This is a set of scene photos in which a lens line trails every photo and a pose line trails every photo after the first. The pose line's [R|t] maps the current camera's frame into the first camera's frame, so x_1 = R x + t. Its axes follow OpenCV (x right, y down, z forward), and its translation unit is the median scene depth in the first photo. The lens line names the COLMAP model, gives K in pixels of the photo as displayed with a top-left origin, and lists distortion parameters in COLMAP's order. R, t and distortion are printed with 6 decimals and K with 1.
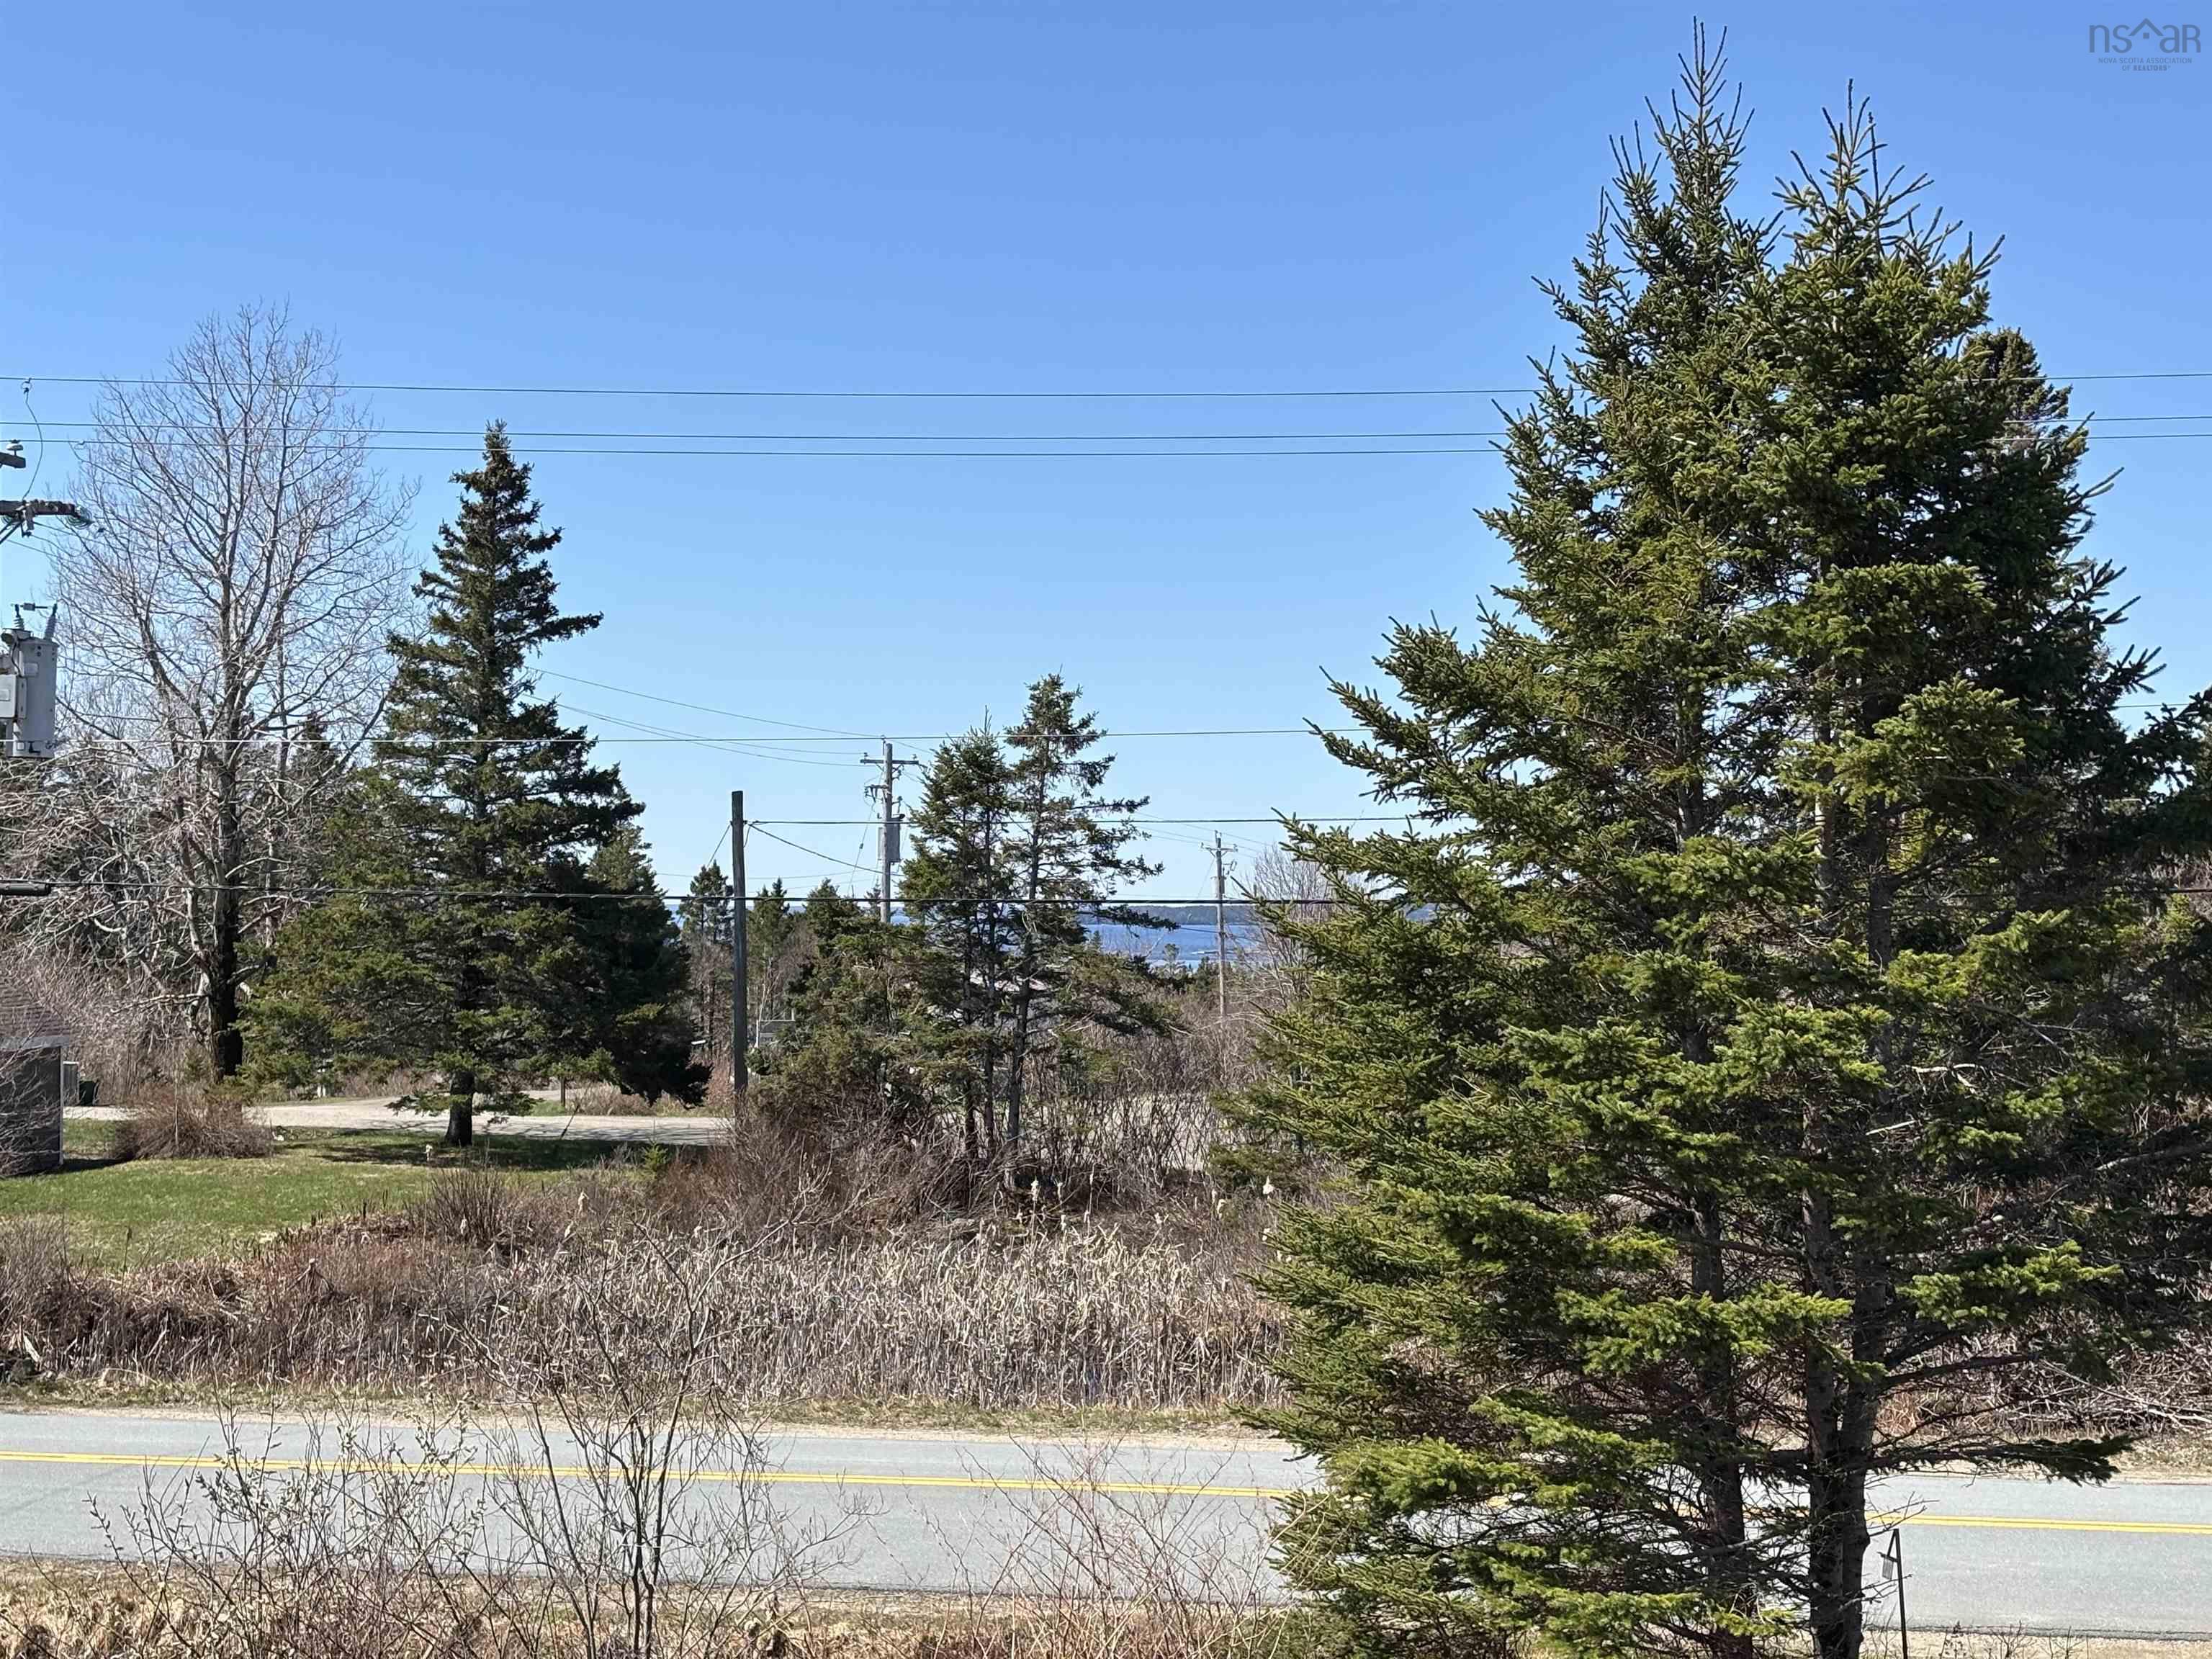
lens RADIAL K [[3351.0, 0, 1107.0], [0, 3351.0, 832.1], [0, 0, 1]] dist [0.066280, 0.000000]
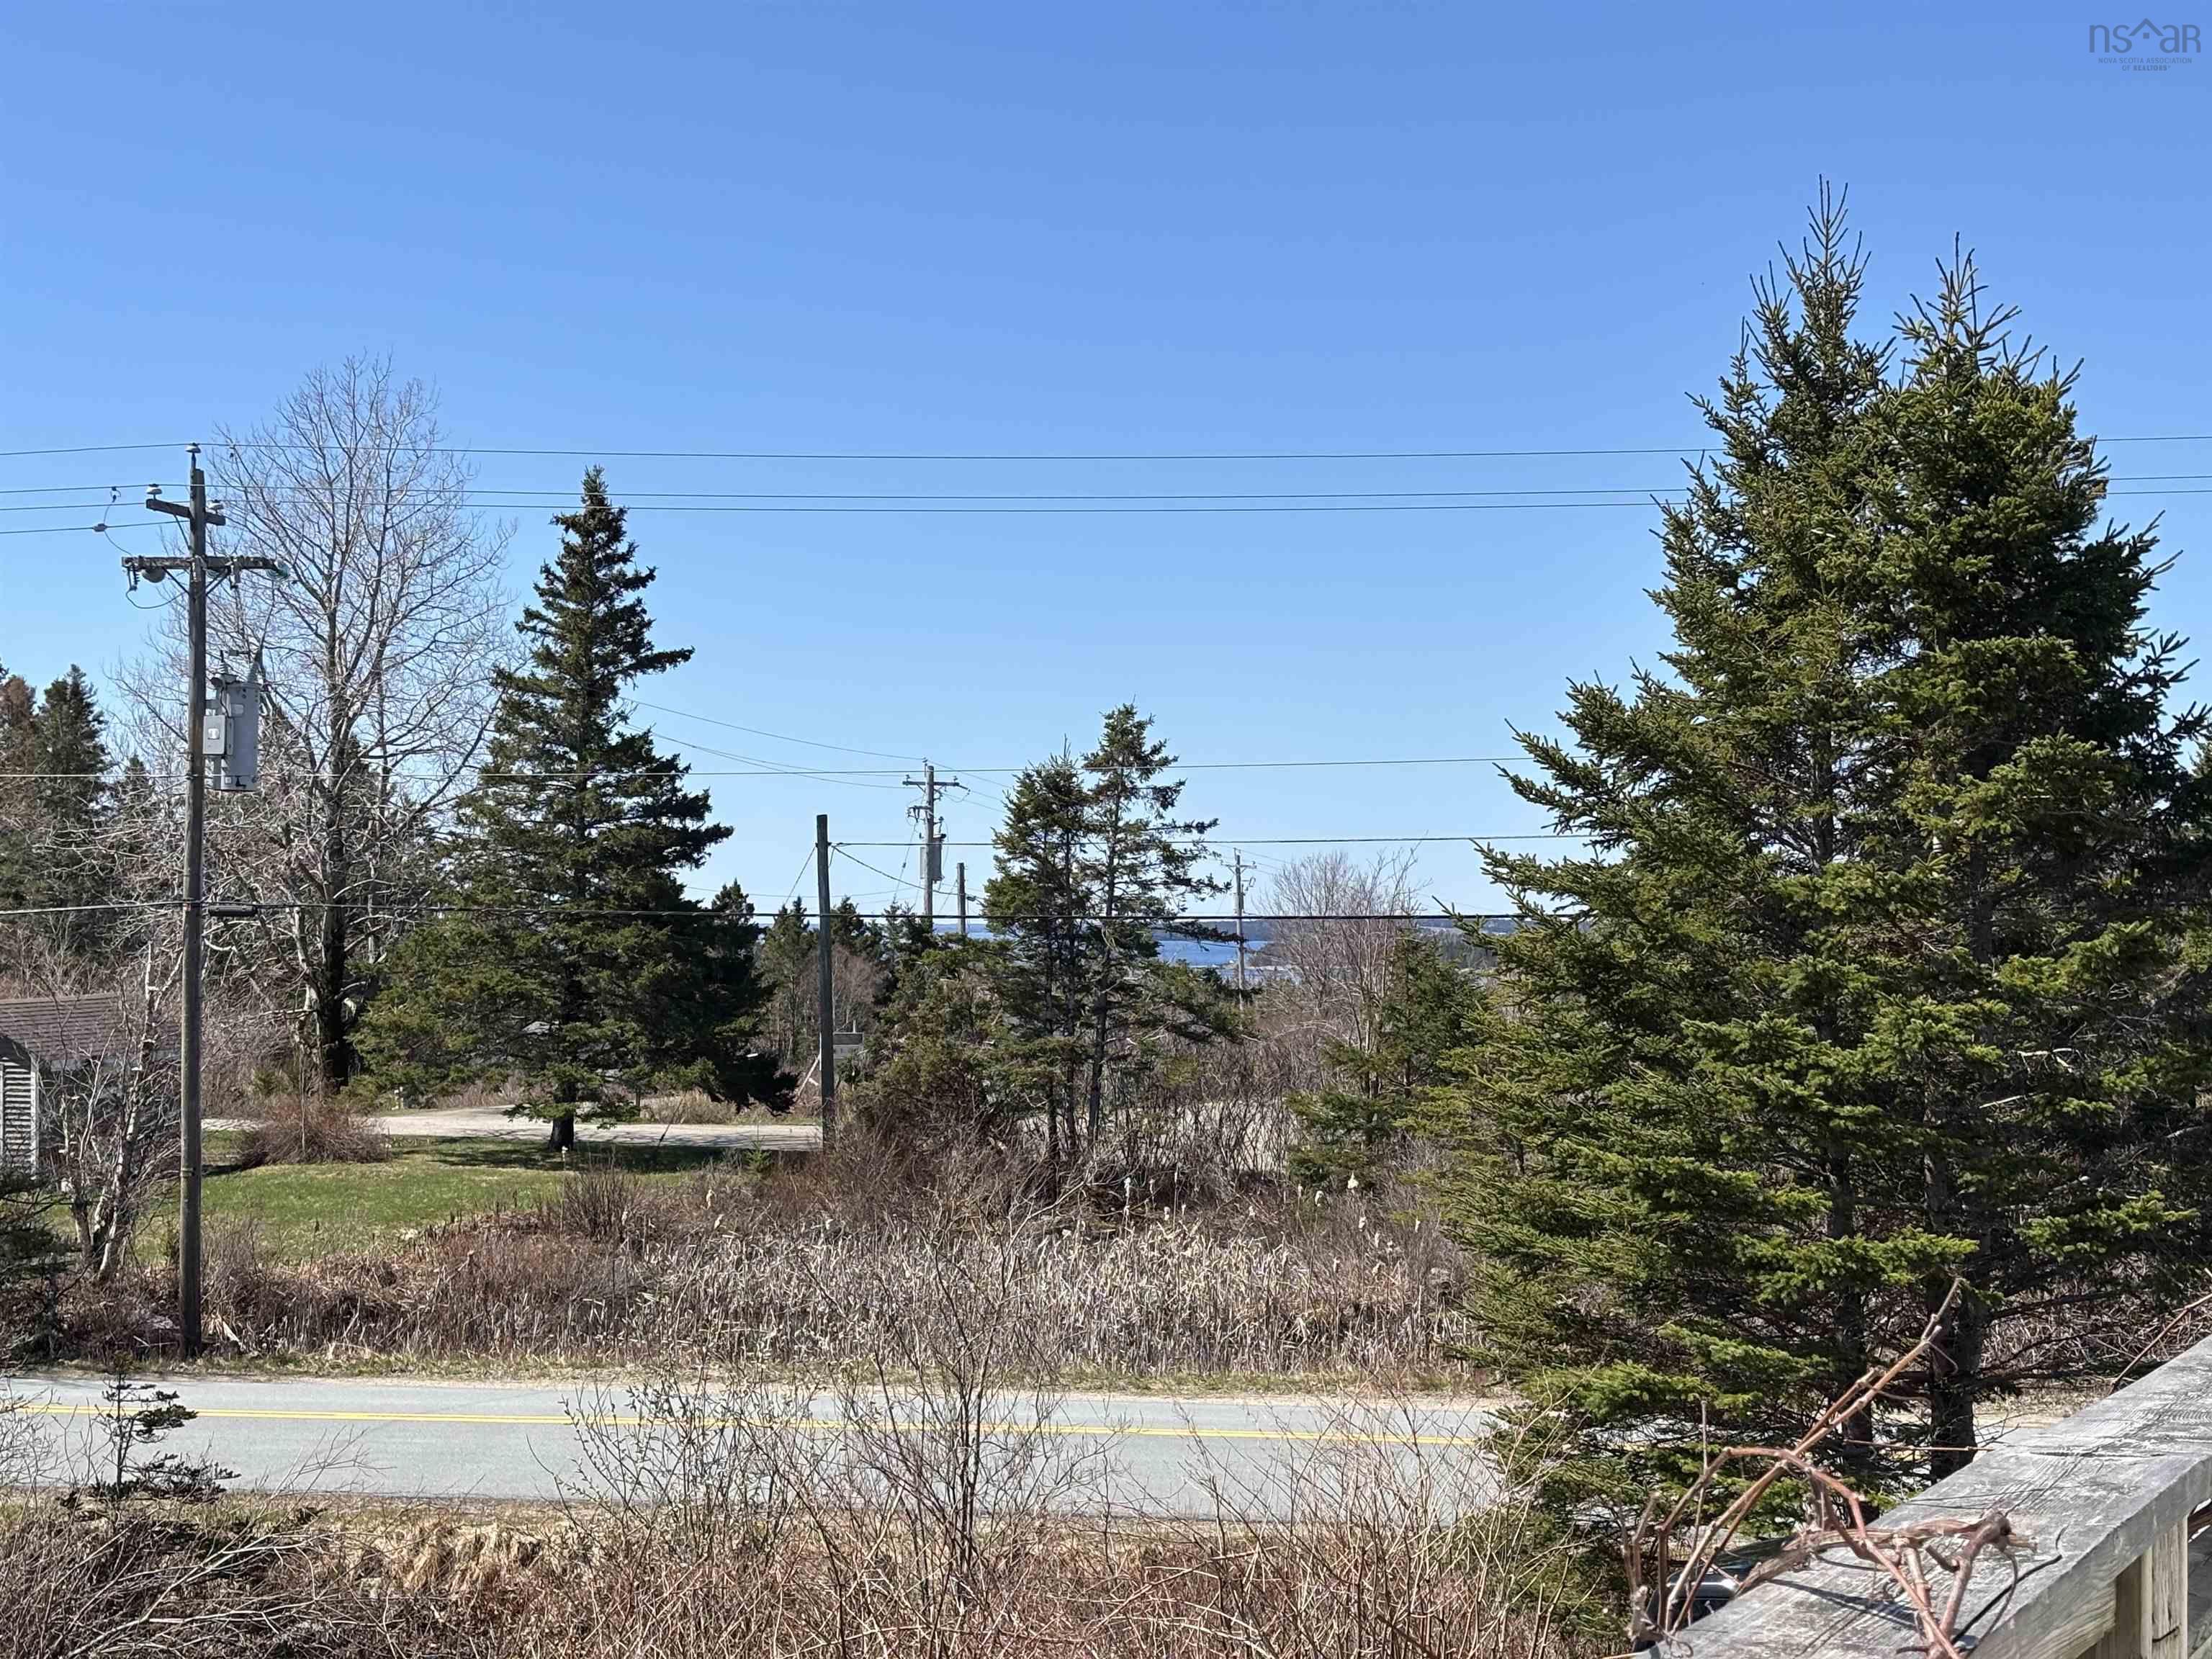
lens RADIAL K [[3351.0, 0, 1104.3], [0, 3351.0, 835.6], [0, 0, 1]] dist [0.066280, 0.000000]
pose [[0.999981, -0.004753, 0.003810, -0.048030], [0.004767, 0.999982, -0.003713, -0.002544], [-0.003792, 0.003731, 0.999986, -0.108302]]
